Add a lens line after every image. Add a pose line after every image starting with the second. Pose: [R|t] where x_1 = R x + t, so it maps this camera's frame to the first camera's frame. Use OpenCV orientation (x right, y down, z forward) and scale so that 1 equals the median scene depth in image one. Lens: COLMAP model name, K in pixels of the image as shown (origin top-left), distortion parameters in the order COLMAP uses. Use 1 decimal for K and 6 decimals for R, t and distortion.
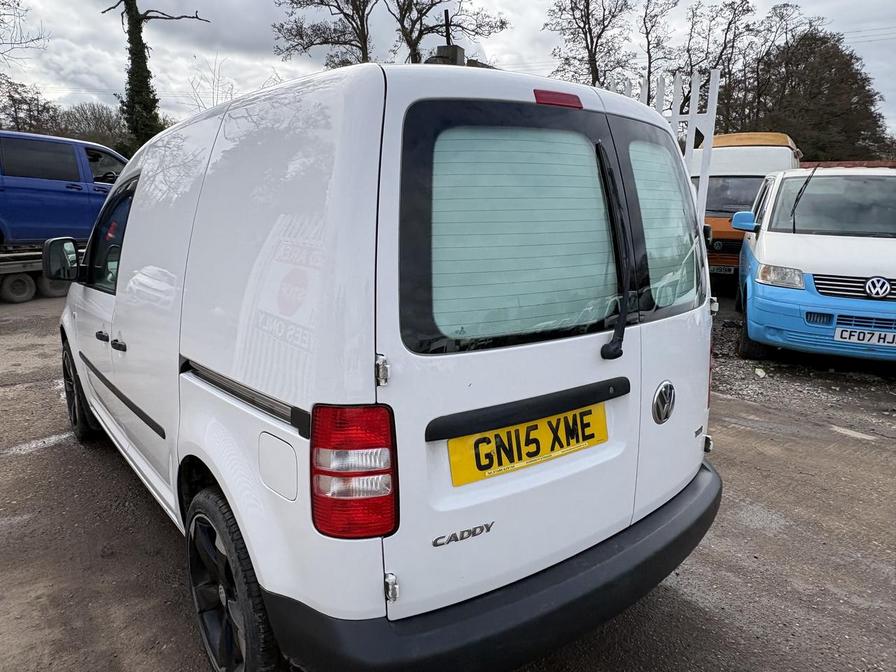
lens RADIAL K [[611.5, 0, 446.4], [0, 611.5, 329.7], [0, 0, 1]] dist [0.000129, 0.002591]
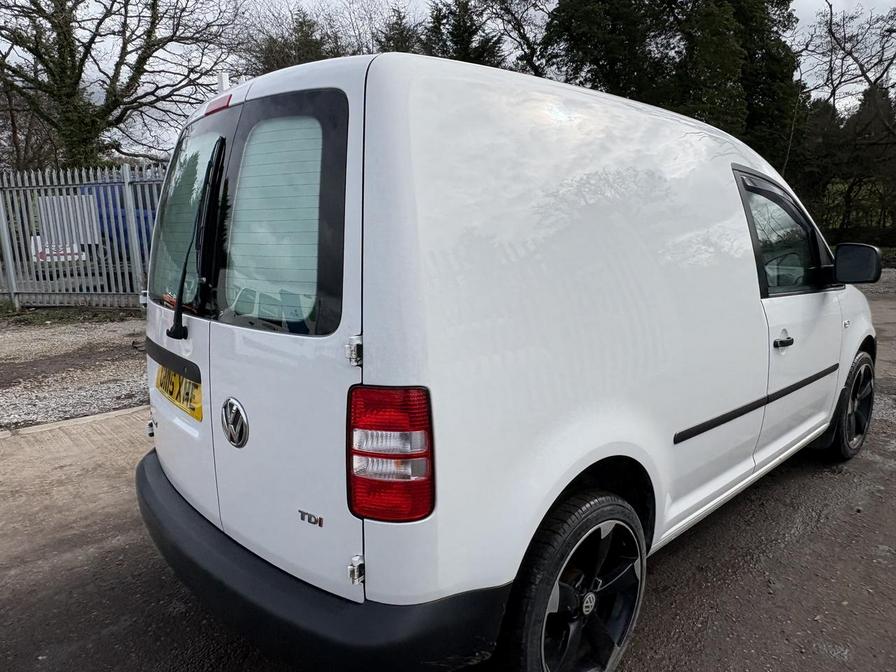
lens RADIAL K [[610.4, 0, 451.4], [0, 610.4, 336.2], [0, 0, 1]] dist [-0.004391, -0.001057]
pose [[0.081807, 0.177833, -0.980654, 1.376318], [-0.188116, 0.969021, 0.160031, -0.221671], [0.978734, 0.171385, 0.112726, 1.351492]]
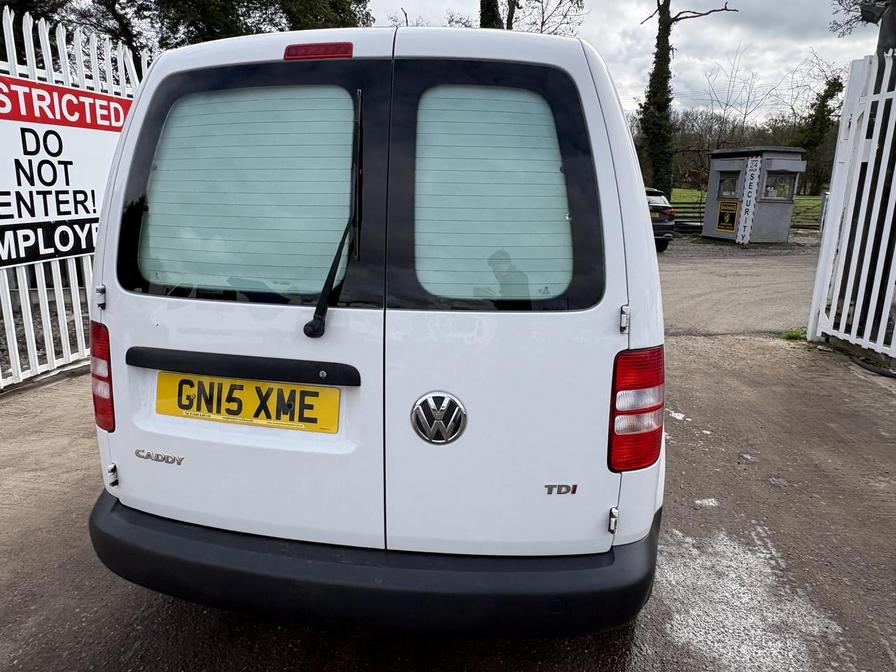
lens RADIAL K [[611.5, 0, 446.4], [0, 611.5, 329.7], [0, 0, 1]] dist [0.000129, 0.002591]
pose [[0.669959, 0.161282, -0.724668, 1.047374], [-0.159923, 0.984553, 0.071272, -0.057740], [0.724969, 0.068142, 0.685403, 0.530841]]
